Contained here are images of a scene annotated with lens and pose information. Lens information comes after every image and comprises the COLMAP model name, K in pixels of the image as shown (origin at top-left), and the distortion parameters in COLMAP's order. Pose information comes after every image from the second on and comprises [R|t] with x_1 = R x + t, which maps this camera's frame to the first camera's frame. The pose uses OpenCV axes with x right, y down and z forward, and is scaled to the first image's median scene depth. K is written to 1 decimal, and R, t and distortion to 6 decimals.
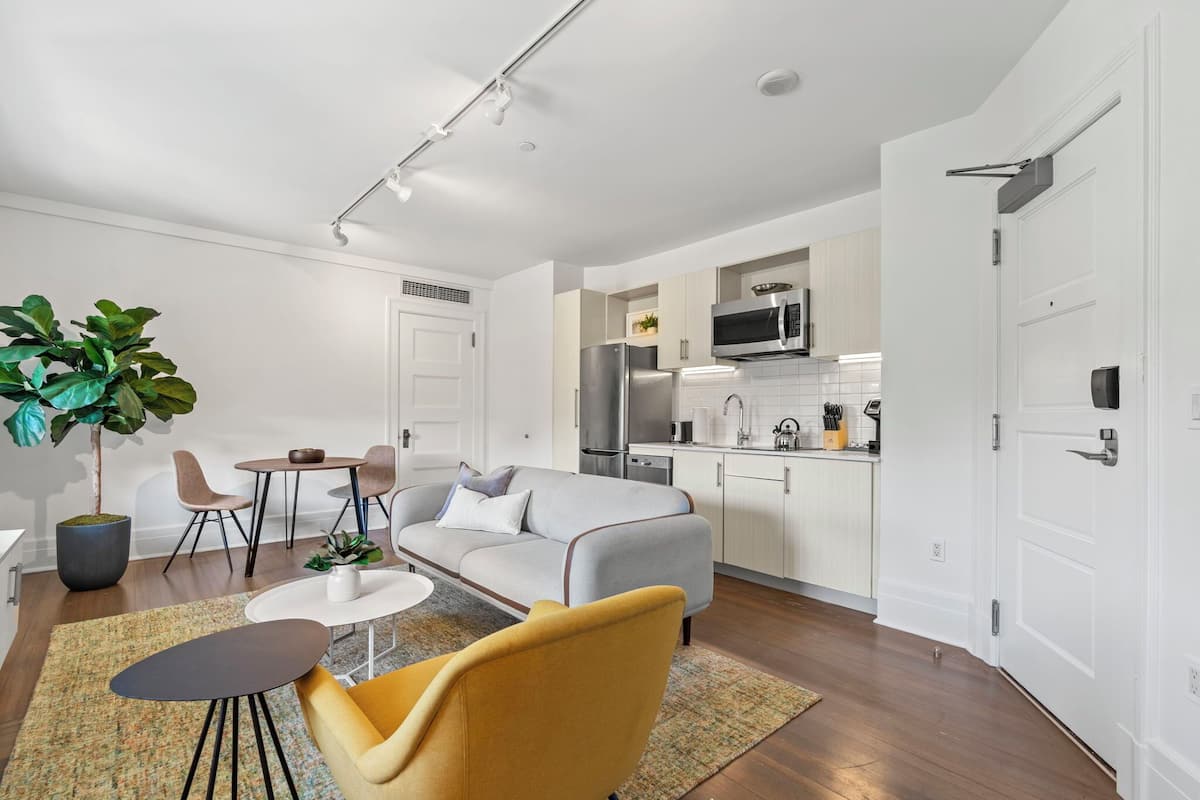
lens RADIAL K [[540.6, 0, 600.0], [0, 540.6, 400.0], [0, 0, 1]] dist [0.000386, 0.000067]
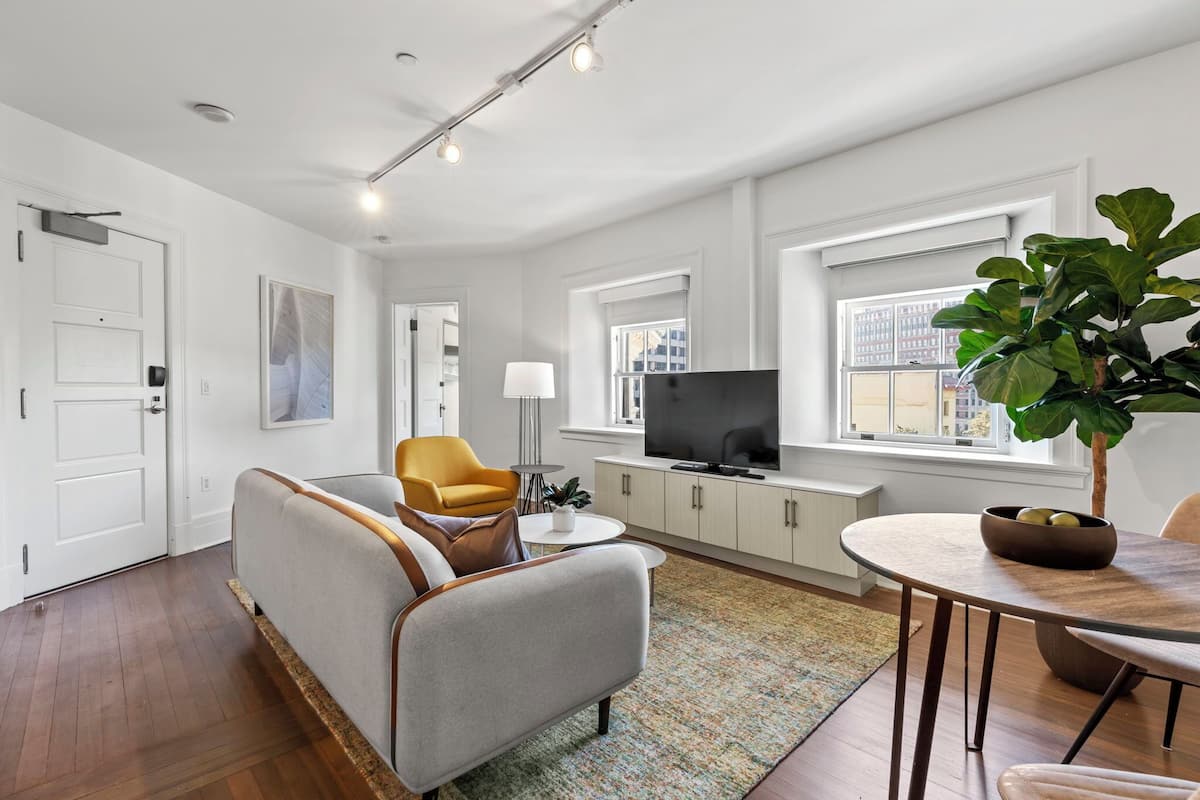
lens RADIAL K [[540.6, 0, 600.0], [0, 540.6, 400.0], [0, 0, 1]] dist [0.000386, 0.000067]
pose [[-0.998812, -0.004412, -0.048535, -0.450055], [-0.004254, 0.999985, -0.003348, 0.045244], [0.048549, -0.003137, -0.998816, 2.117790]]
